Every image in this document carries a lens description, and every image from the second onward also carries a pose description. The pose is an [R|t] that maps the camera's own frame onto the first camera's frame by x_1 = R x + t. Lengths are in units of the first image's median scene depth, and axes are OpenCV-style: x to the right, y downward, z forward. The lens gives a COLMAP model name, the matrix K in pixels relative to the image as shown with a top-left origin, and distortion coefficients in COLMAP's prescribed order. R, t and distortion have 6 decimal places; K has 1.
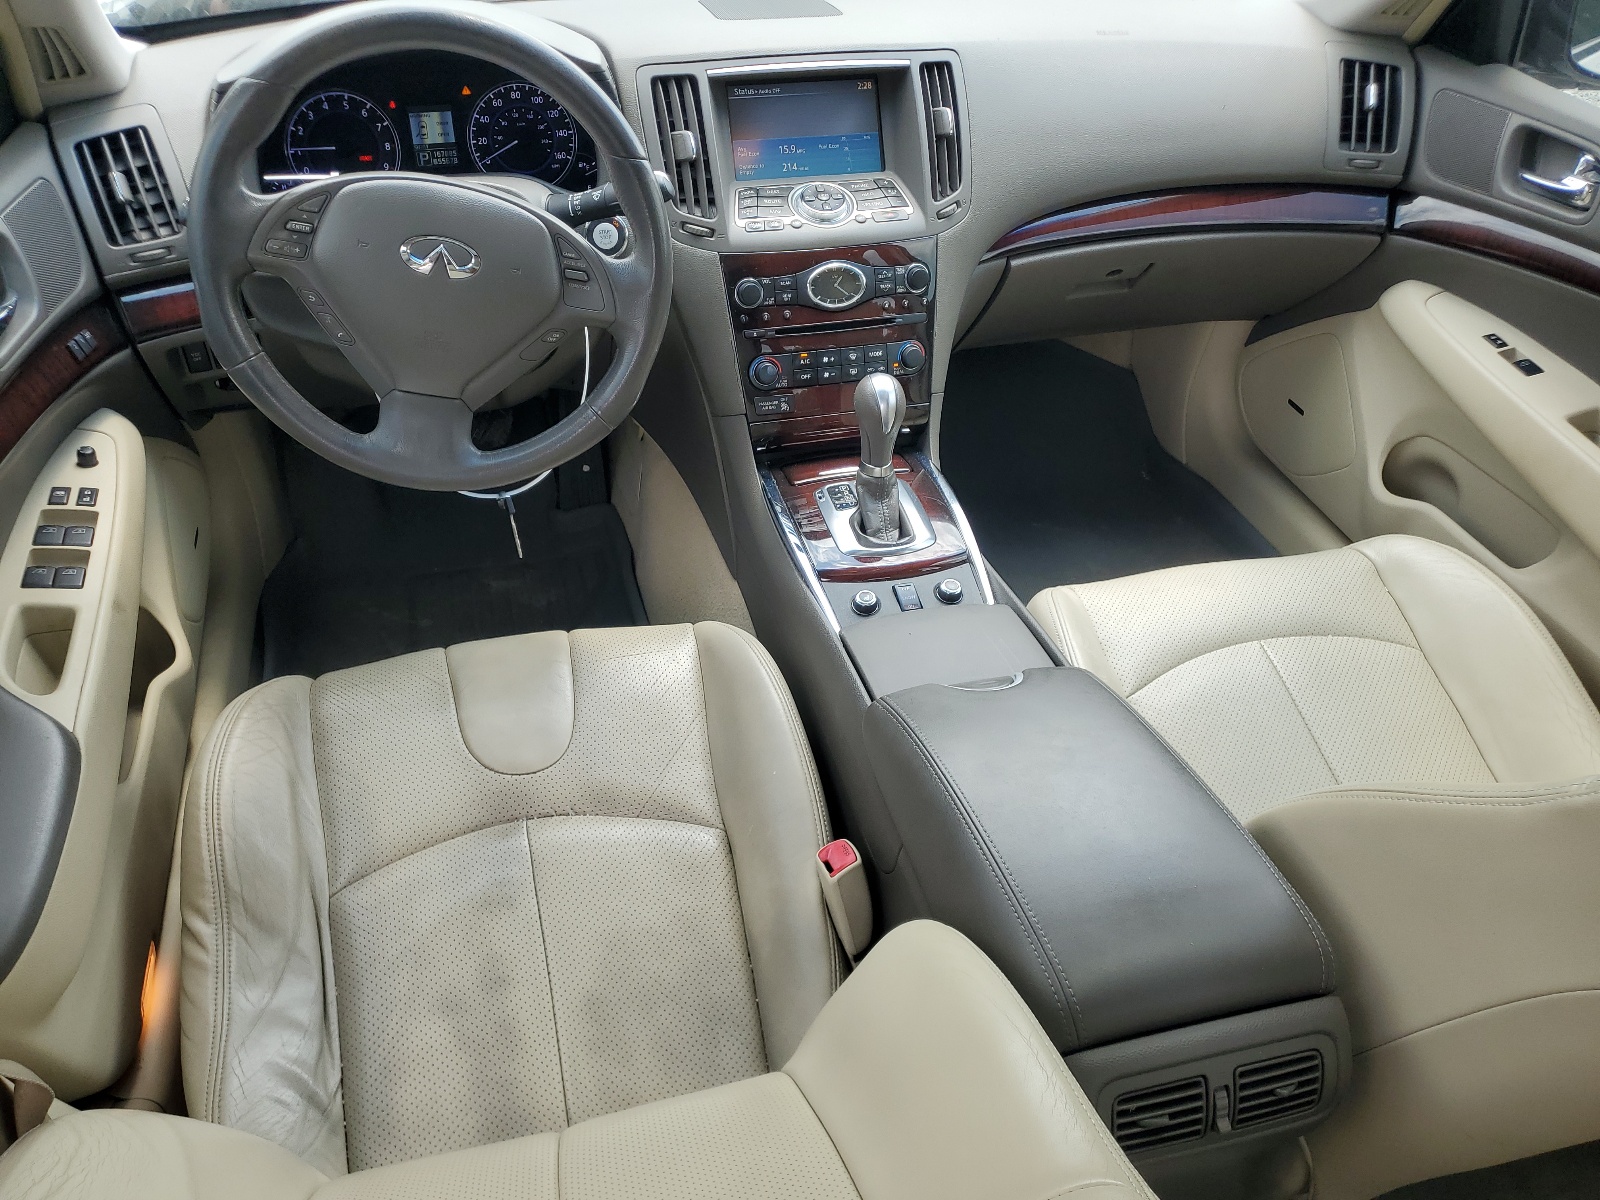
lens RADIAL K [[1217.7, 0, 803.2], [0, 1217.7, 596.4], [0, 0, 1]] dist [-0.002069, 0.000370]
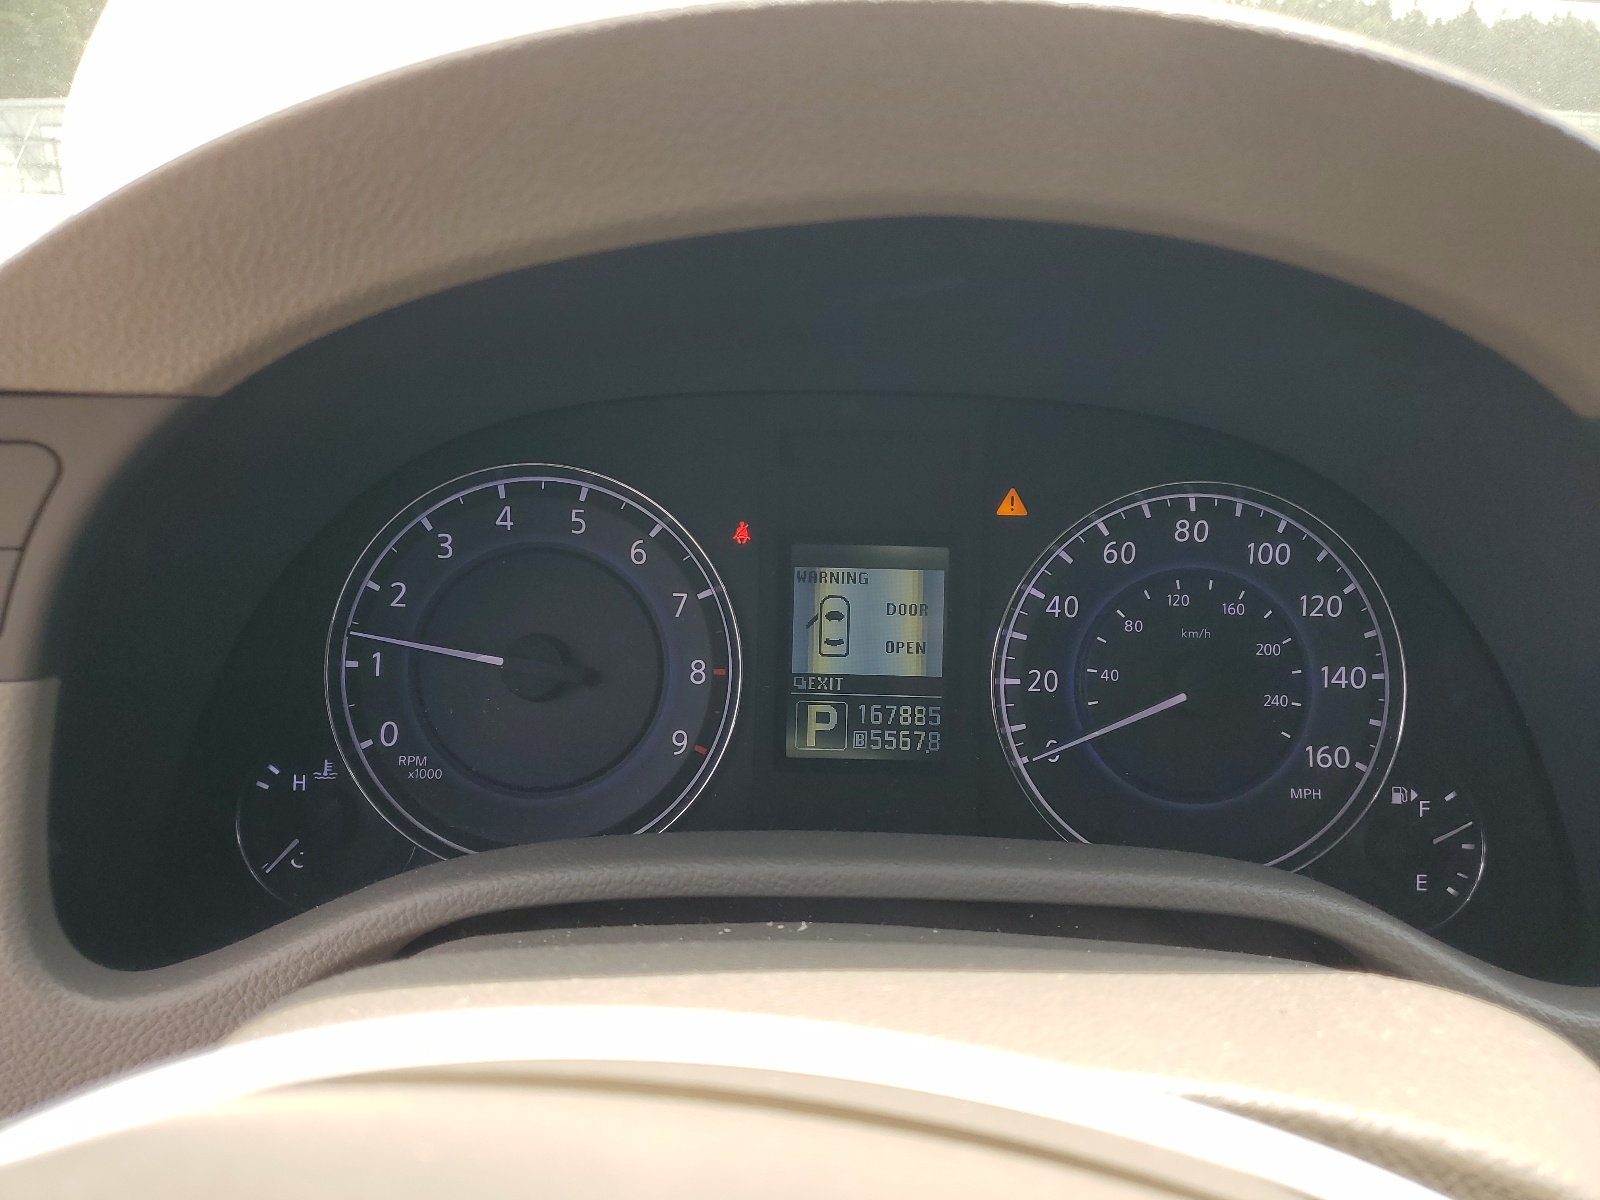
lens RADIAL K [[1217.7, 0, 797.9], [0, 1217.7, 598.6], [0, 0, 1]] dist [-0.002069, 0.000370]
pose [[0.979339, 0.074746, -0.187906, -0.269385], [-0.137935, 0.926388, -0.350397, -0.292469], [0.147883, 0.369077, 0.917558, 0.746812]]
